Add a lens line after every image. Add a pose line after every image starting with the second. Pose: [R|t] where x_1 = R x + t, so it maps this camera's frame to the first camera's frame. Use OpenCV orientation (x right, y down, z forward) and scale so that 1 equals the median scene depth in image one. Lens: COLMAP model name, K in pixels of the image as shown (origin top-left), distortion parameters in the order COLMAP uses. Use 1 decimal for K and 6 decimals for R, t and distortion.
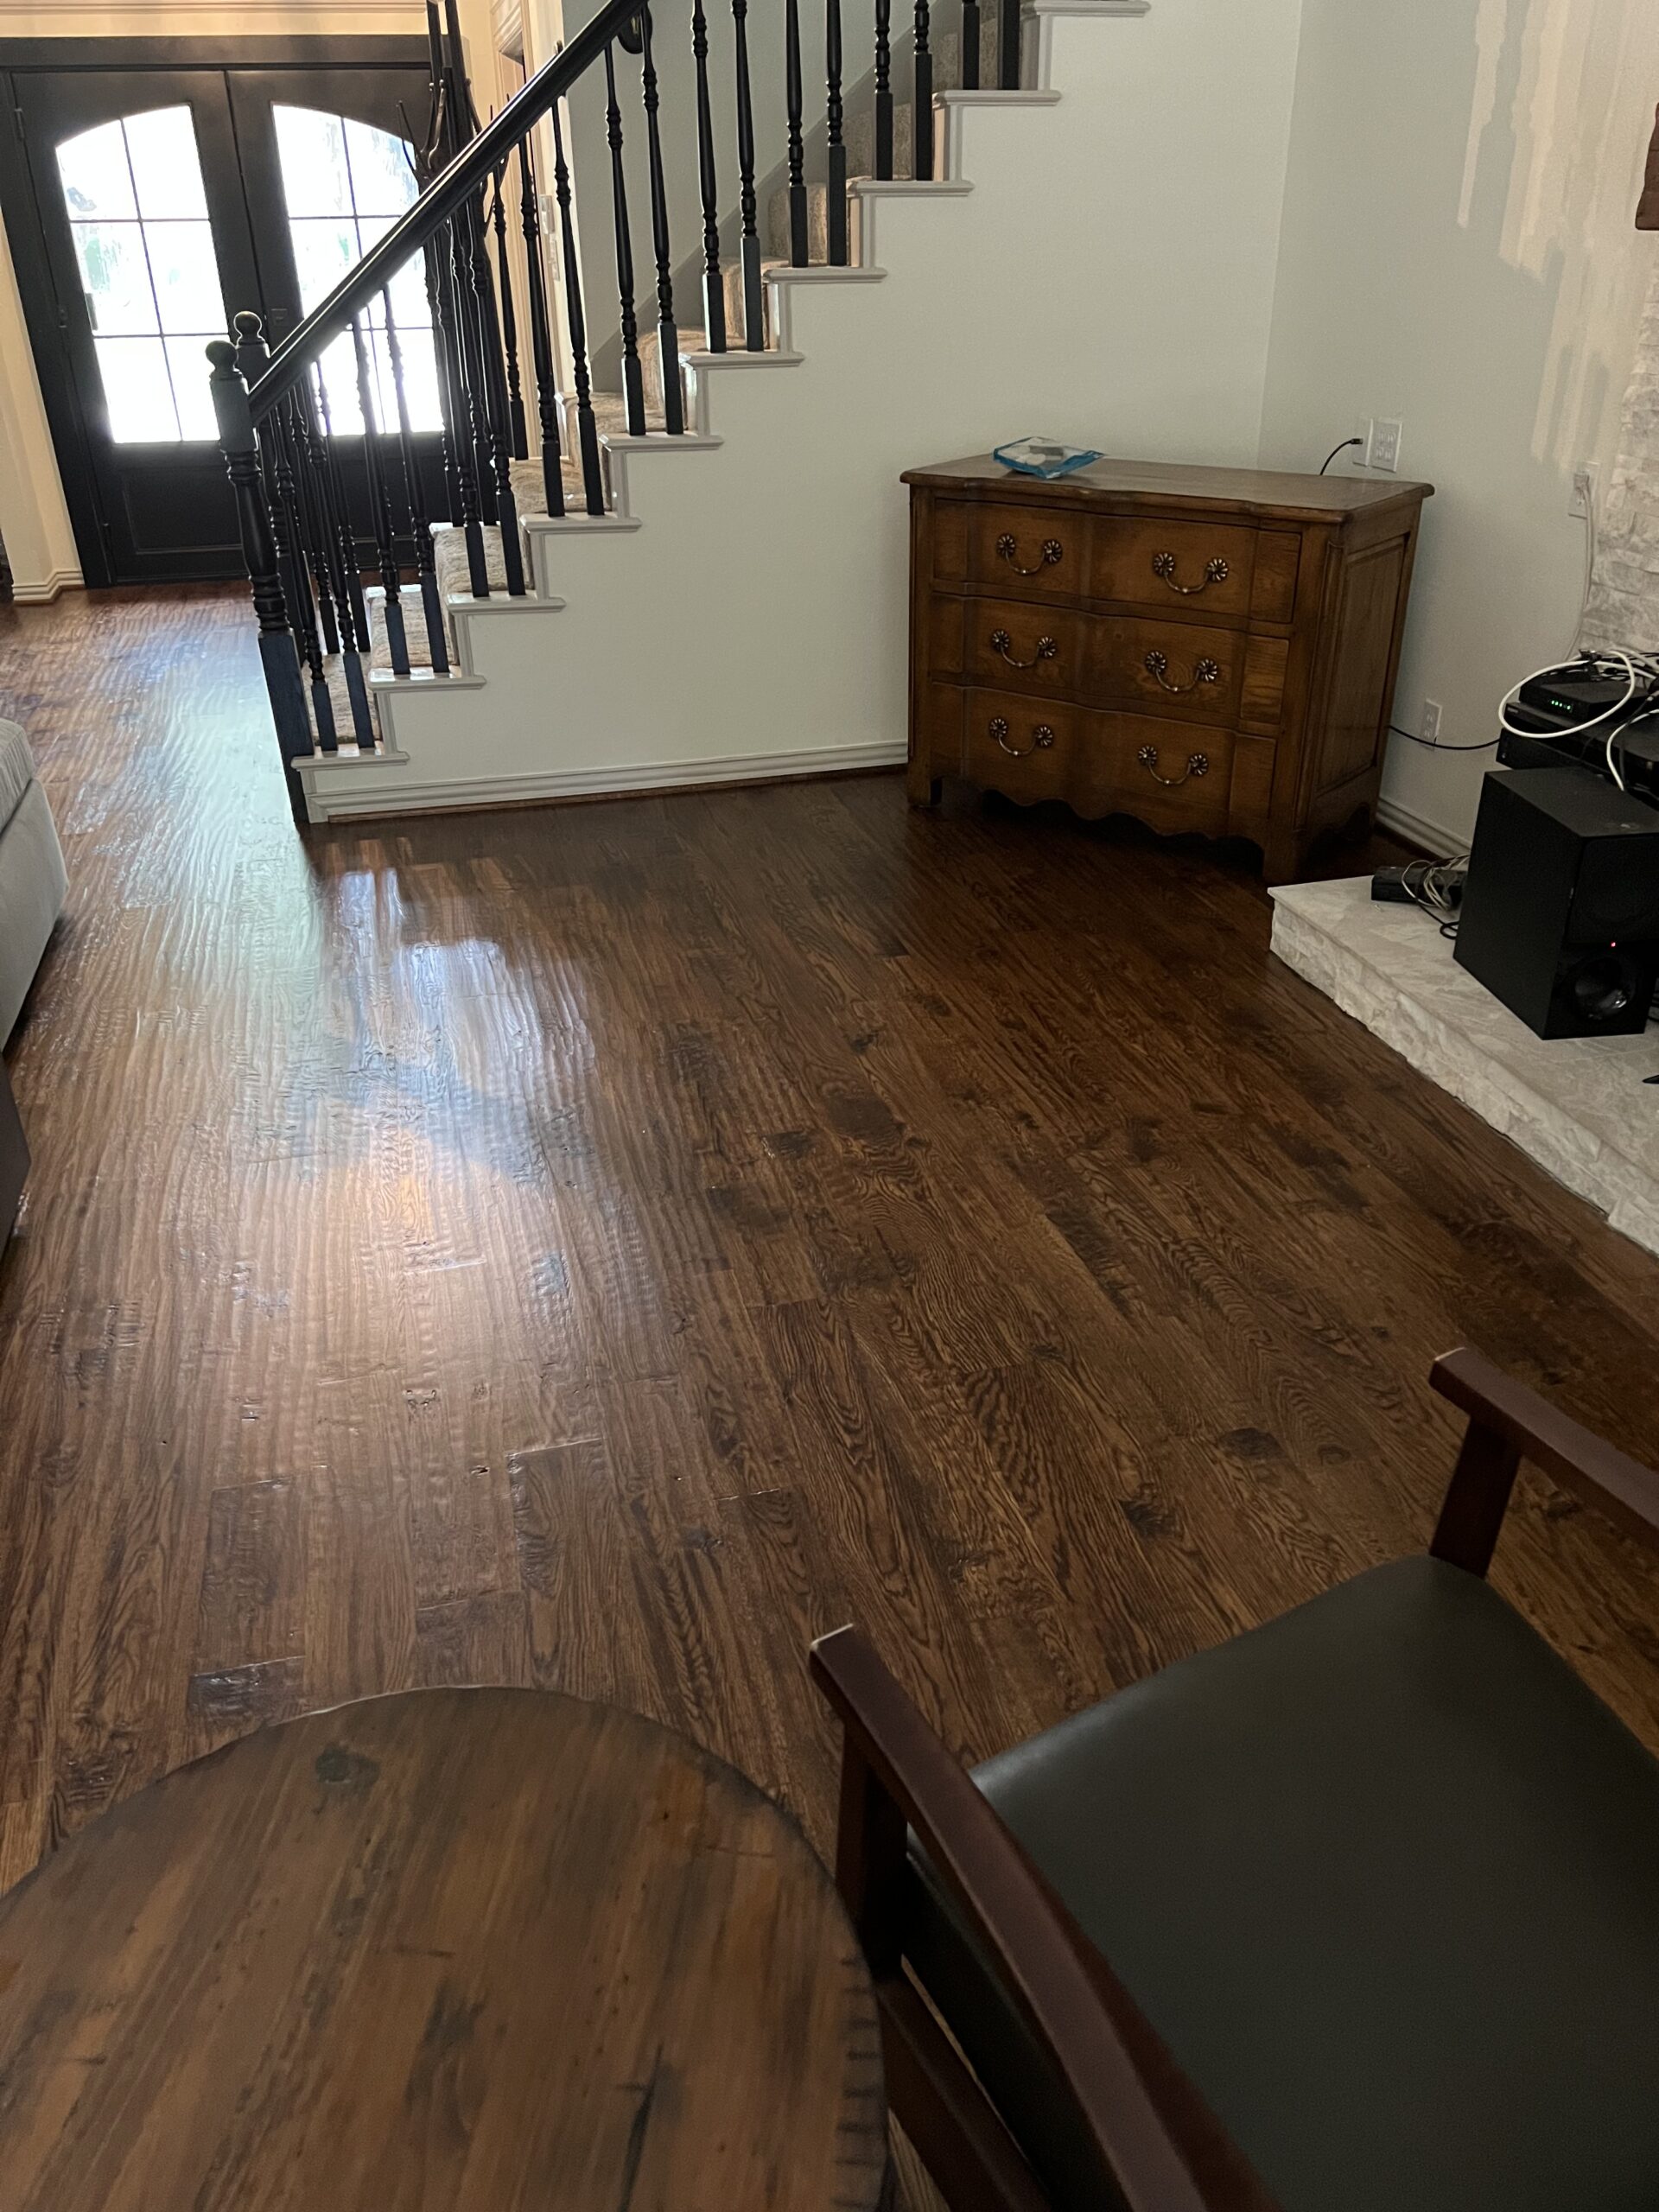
lens RADIAL K [[1657.8, 0, 831.4], [0, 1657.8, 1121.5], [0, 0, 1]] dist [0.012190, -0.017759]
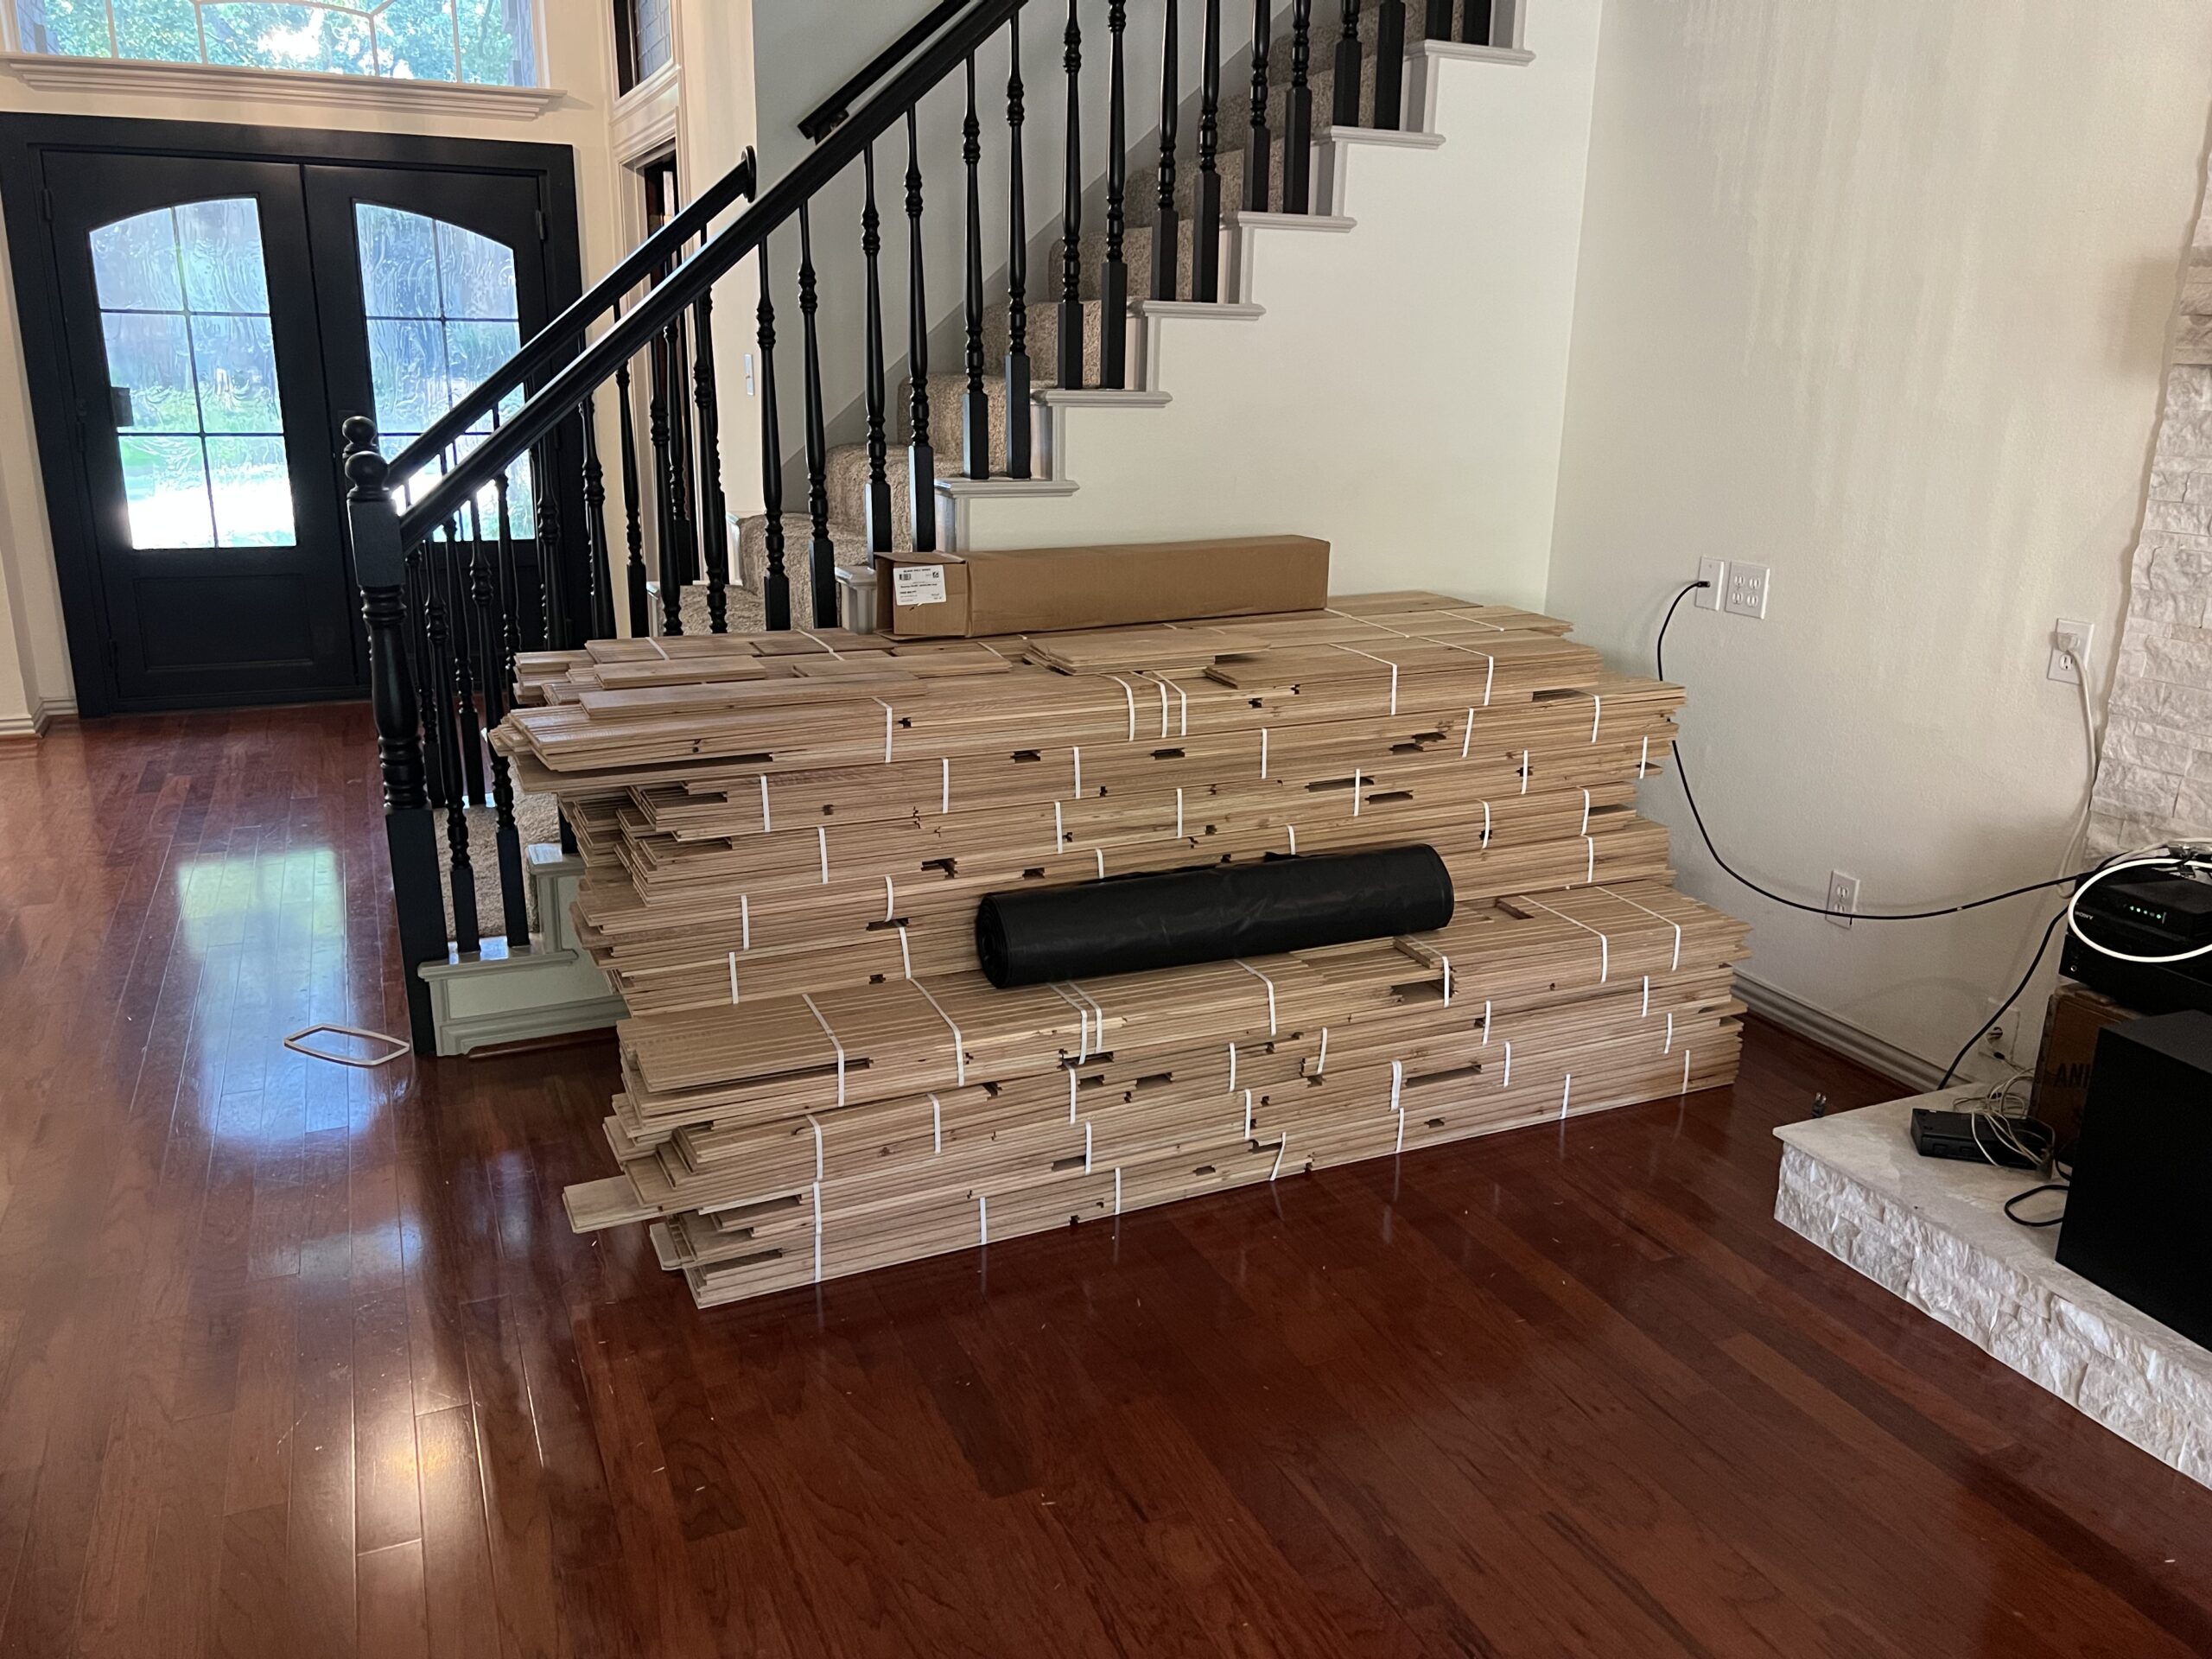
lens RADIAL K [[1657.8, 0, 1111.6], [0, 1657.8, 815.9], [0, 0, 1]] dist [0.012190, -0.017759]
pose [[0.984807, -0.015753, 0.172937, -0.144288], [0.053269, 0.975269, -0.214507, -0.105805], [-0.165281, 0.220461, 0.961290, 0.205748]]
